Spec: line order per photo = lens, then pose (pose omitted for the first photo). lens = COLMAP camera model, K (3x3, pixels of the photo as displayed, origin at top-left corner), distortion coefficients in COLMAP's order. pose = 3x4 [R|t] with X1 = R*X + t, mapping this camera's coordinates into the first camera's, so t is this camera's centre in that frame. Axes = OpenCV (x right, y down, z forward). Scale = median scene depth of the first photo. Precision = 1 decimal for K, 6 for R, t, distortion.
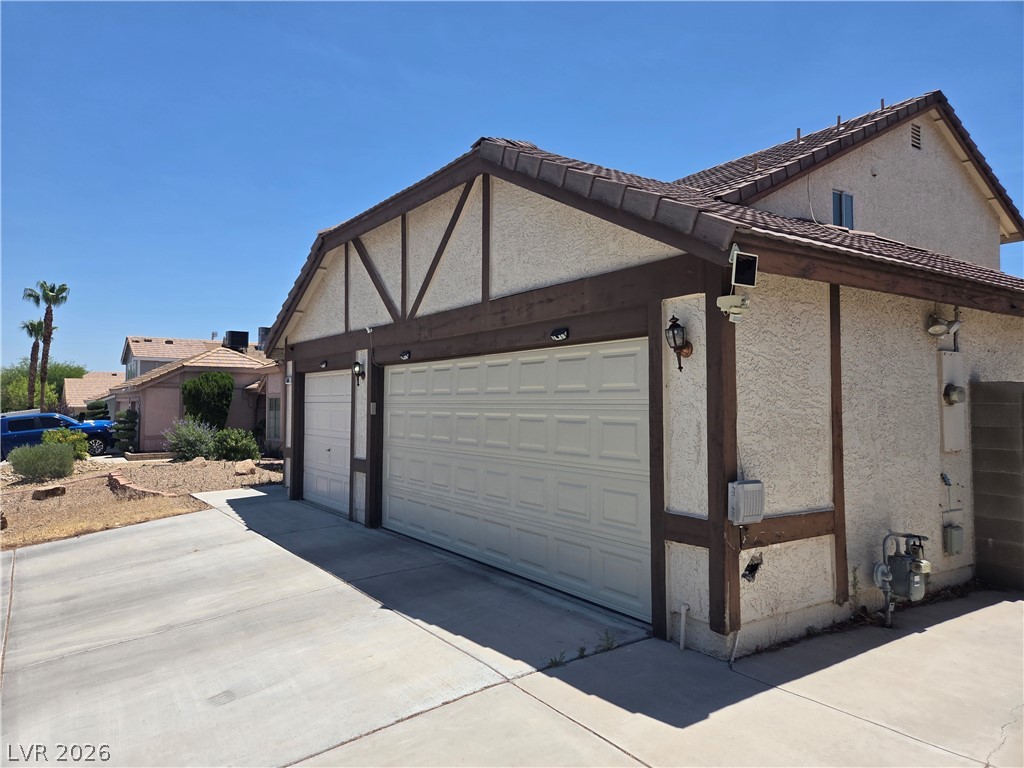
lens RADIAL K [[688.3, 0, 495.1], [0, 688.3, 378.3], [0, 0, 1]] dist [0.059302, -0.045667]
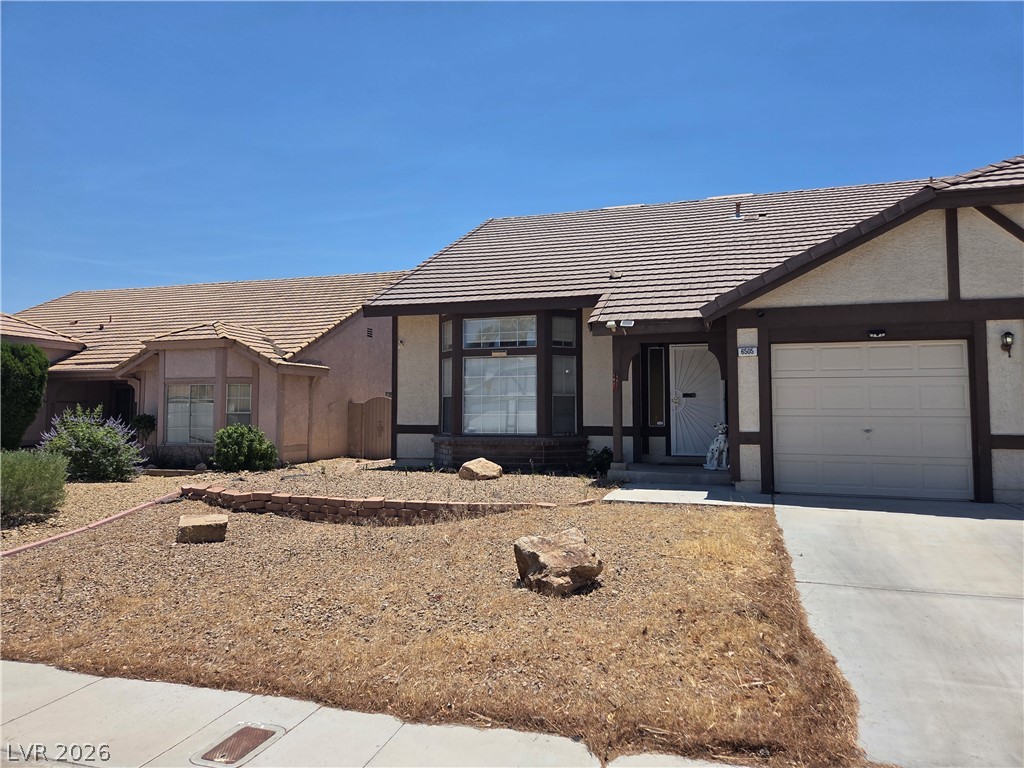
lens RADIAL K [[688.3, 0, 504.2], [0, 688.3, 371.7], [0, 0, 1]] dist [0.059302, -0.045667]
pose [[0.786464, 0.045031, 0.615992, -1.952120], [-0.028036, 0.998913, -0.037229, 0.125141], [-0.616999, 0.012009, 0.786872, 0.986300]]
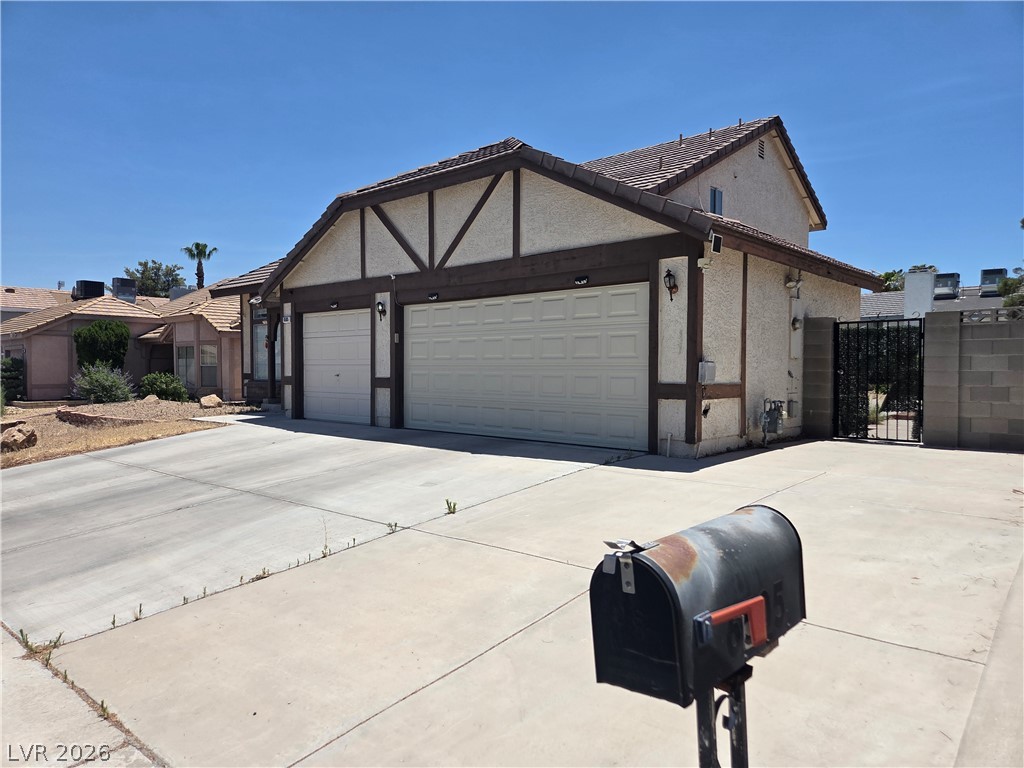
lens RADIAL K [[688.3, 0, 501.8], [0, 688.3, 394.8], [0, 0, 1]] dist [0.059302, -0.045667]
pose [[0.971671, -0.006325, 0.236252, -0.415004], [-0.011329, 0.997246, 0.073295, 0.075287], [-0.236065, -0.073895, 0.968924, -0.448819]]
